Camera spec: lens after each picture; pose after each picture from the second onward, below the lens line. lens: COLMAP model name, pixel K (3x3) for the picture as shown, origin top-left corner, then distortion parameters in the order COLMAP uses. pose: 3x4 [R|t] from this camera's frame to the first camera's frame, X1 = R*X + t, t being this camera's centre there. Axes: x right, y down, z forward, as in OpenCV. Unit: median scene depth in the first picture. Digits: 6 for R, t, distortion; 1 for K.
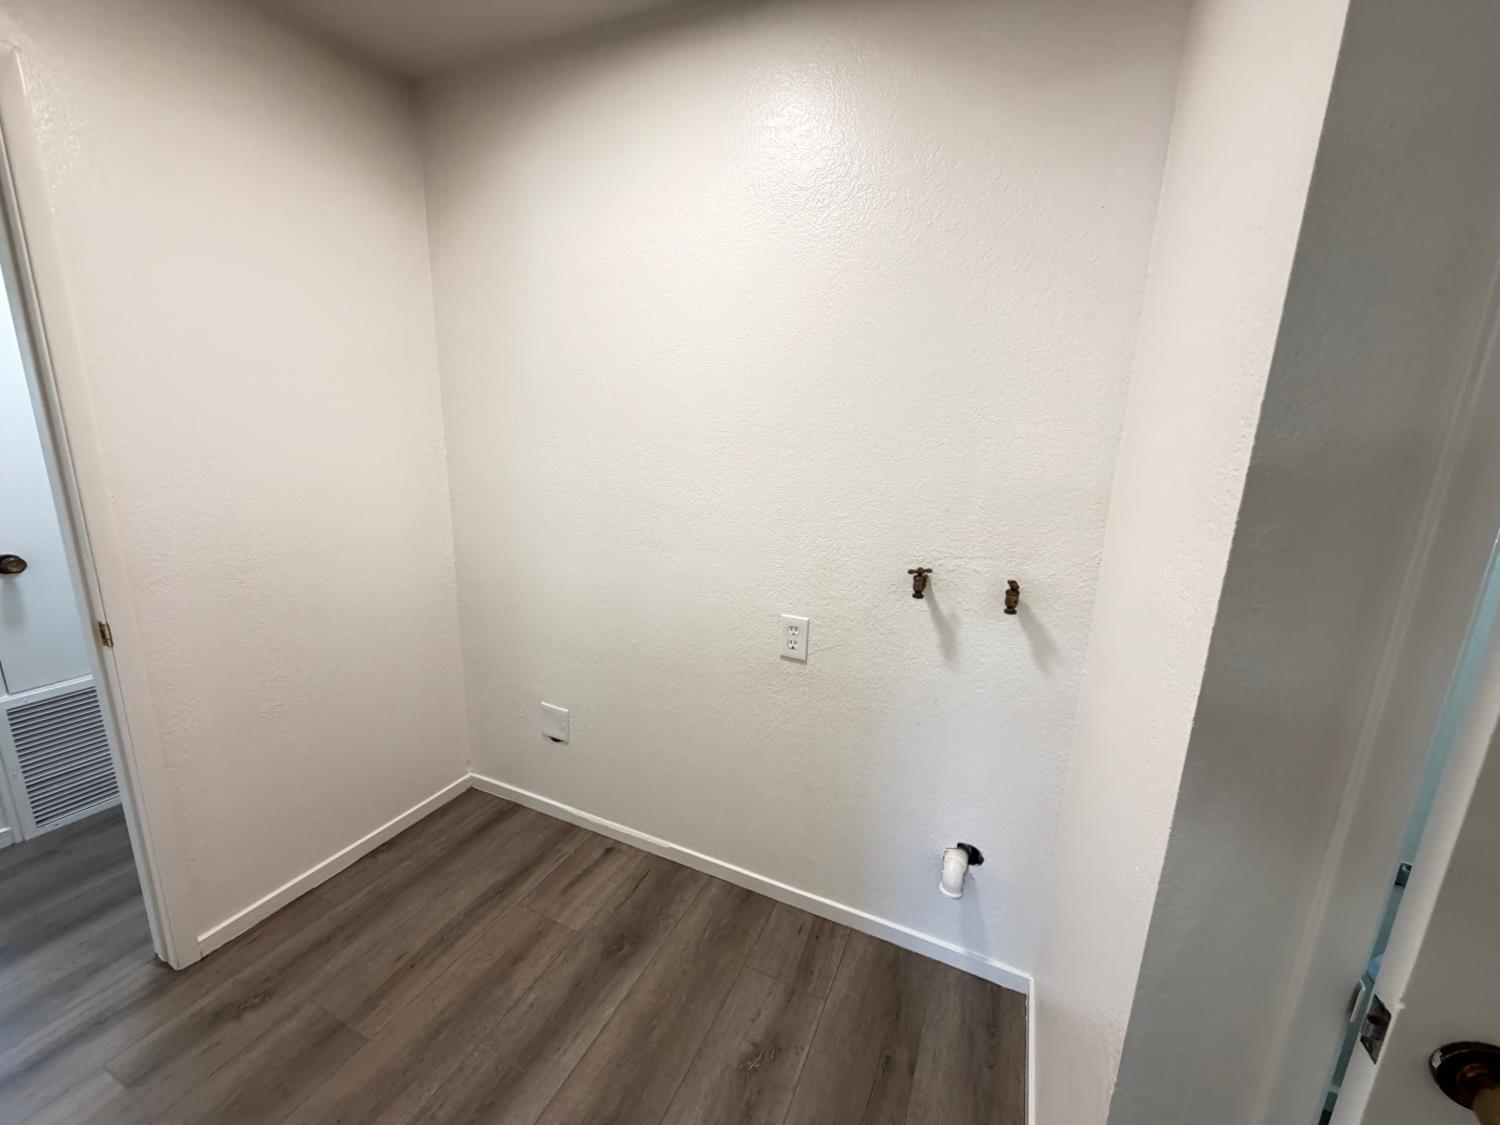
lens RADIAL K [[596.9, 0, 748.0], [0, 596.9, 563.5], [0, 0, 1]] dist [-0.002279, 0.000563]
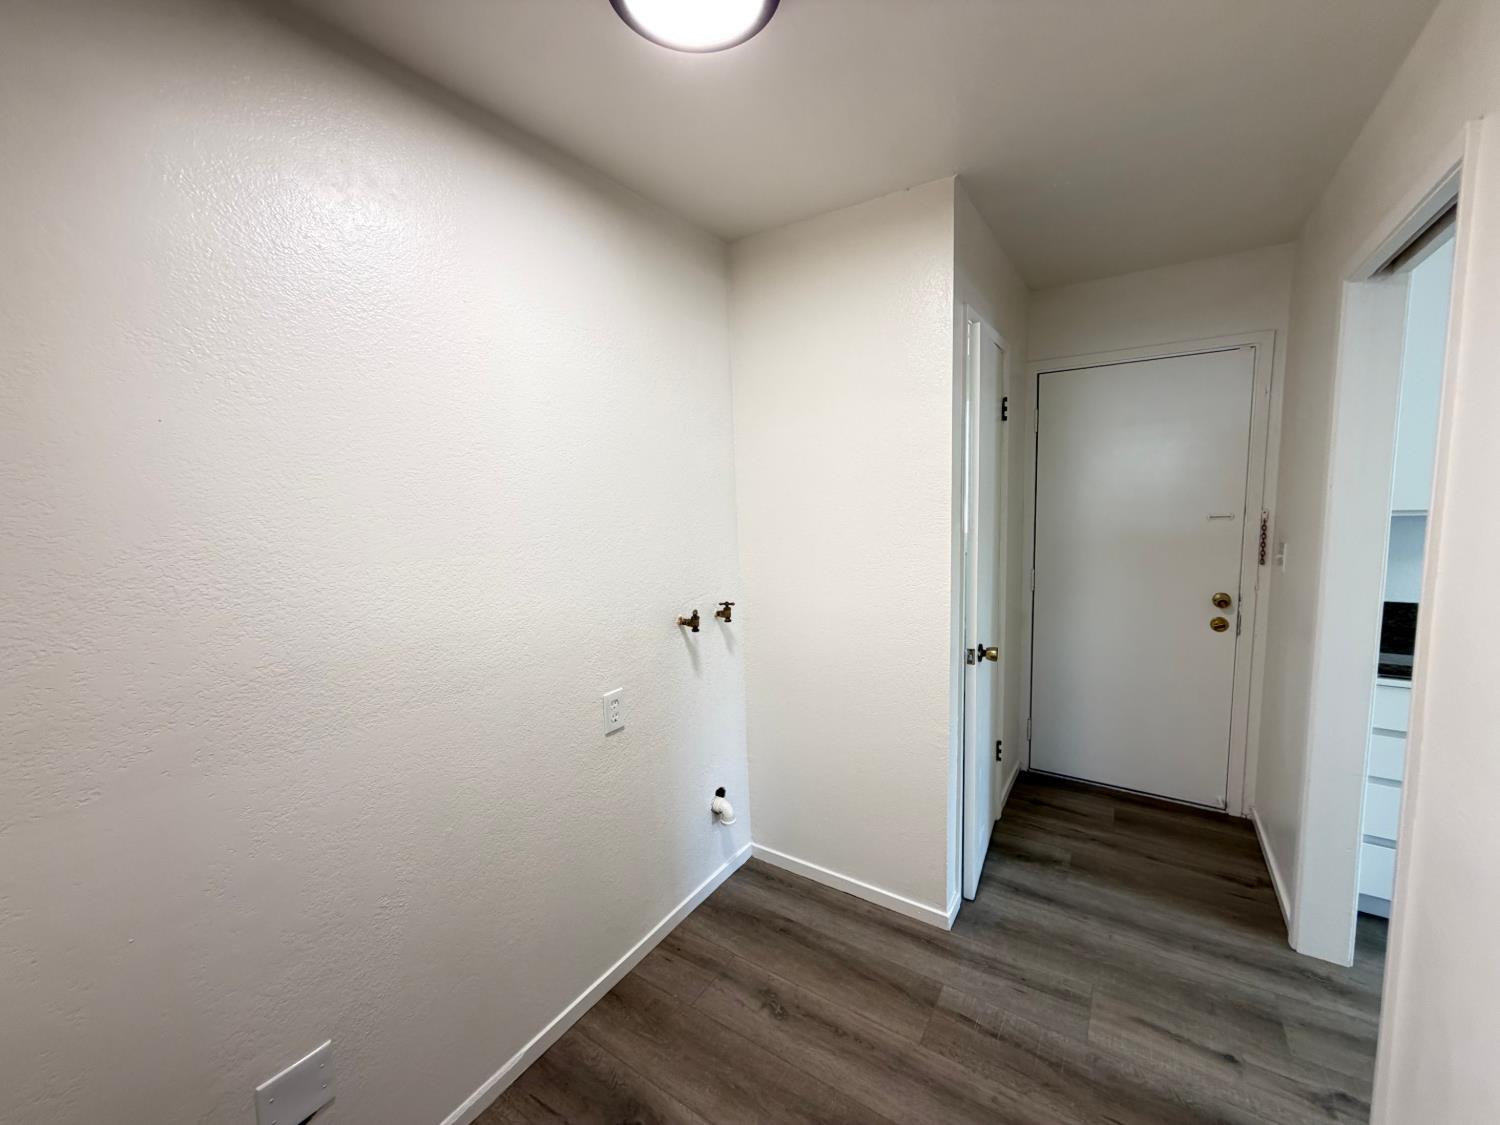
lens RADIAL K [[596.9, 0, 746.9], [0, 596.9, 561.4], [0, 0, 1]] dist [-0.002279, 0.000563]
pose [[0.152545, -0.152126, 0.976518, -1.001800], [0.264176, 0.958405, 0.108037, -0.211996], [-0.952335, 0.241492, 0.186388, 0.540652]]
